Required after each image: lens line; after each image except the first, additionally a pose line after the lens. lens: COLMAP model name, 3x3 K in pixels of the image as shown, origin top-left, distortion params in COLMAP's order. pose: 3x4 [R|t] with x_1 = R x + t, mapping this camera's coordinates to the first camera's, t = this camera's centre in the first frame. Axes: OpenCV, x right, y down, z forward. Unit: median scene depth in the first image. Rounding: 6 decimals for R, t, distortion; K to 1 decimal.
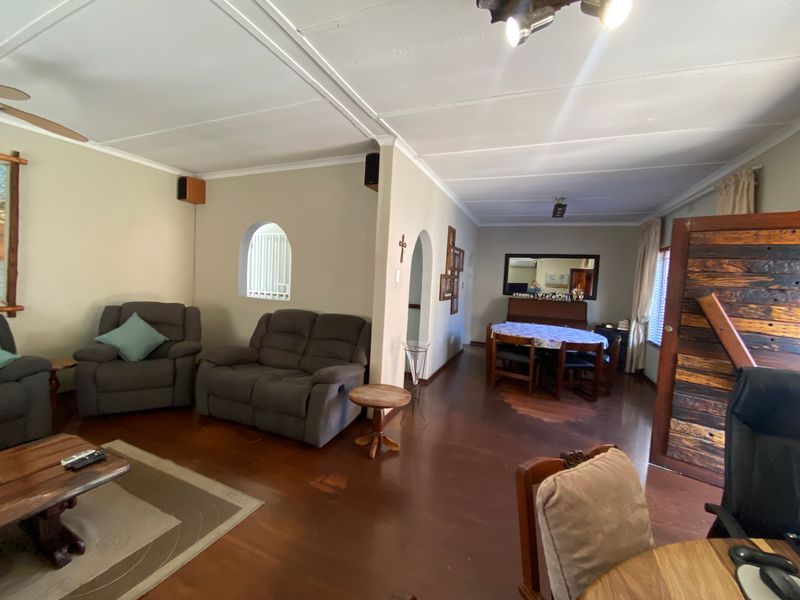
lens RADIAL K [[322.2, 0, 399.0], [0, 322.2, 296.8], [0, 0, 1]] dist [0.019757, -0.019961]
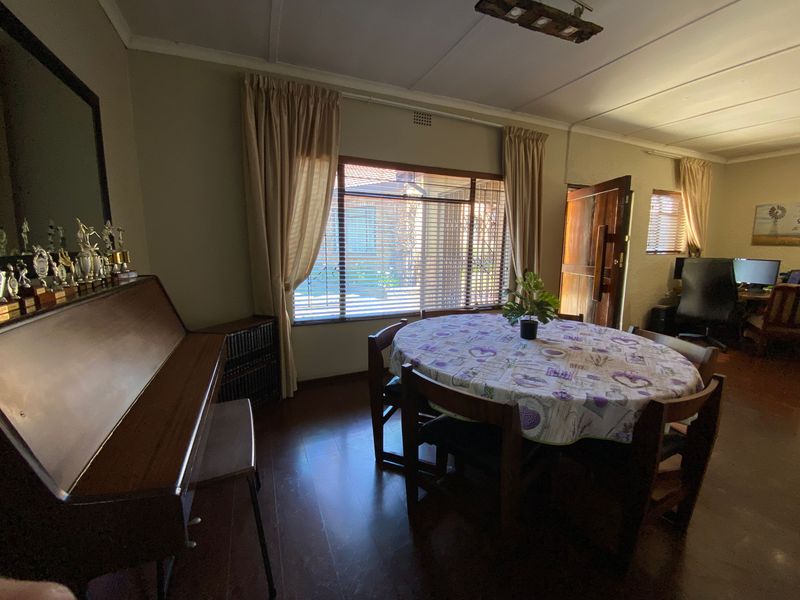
lens RADIAL K [[325.1, 0, 400.3], [0, 325.1, 297.6], [0, 0, 1]] dist [0.015938, -0.020401]
pose [[-0.727268, -0.155681, 0.668465, 0.486394], [0.001290, 0.973624, 0.228154, -0.058800], [-0.686353, 0.166792, -0.707885, 2.225010]]
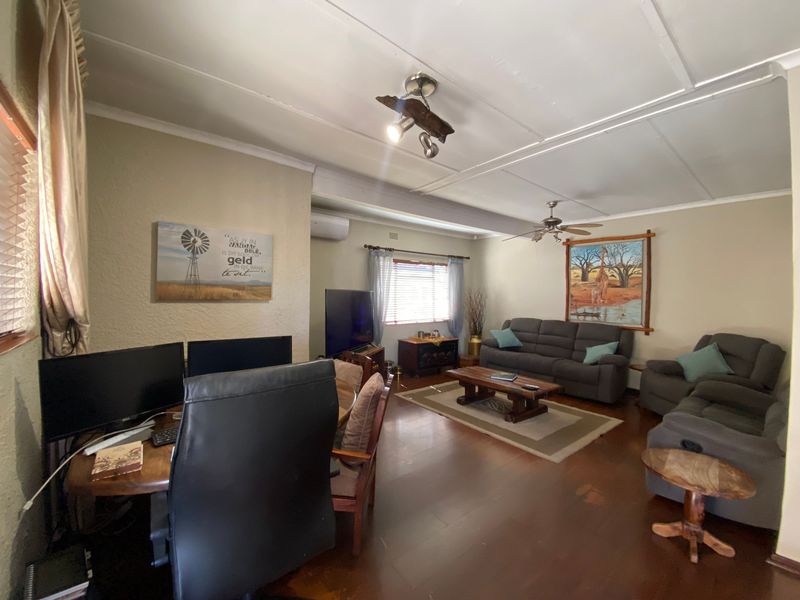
lens RADIAL K [[325.1, 0, 400.3], [0, 325.1, 297.6], [0, 0, 1]] dist [0.015938, -0.020401]
pose [[-0.469576, -0.051408, -0.881394, 0.751833], [-0.086948, 0.996143, -0.011778, 0.004633], [0.878600, 0.071105, -0.472235, 0.663390]]
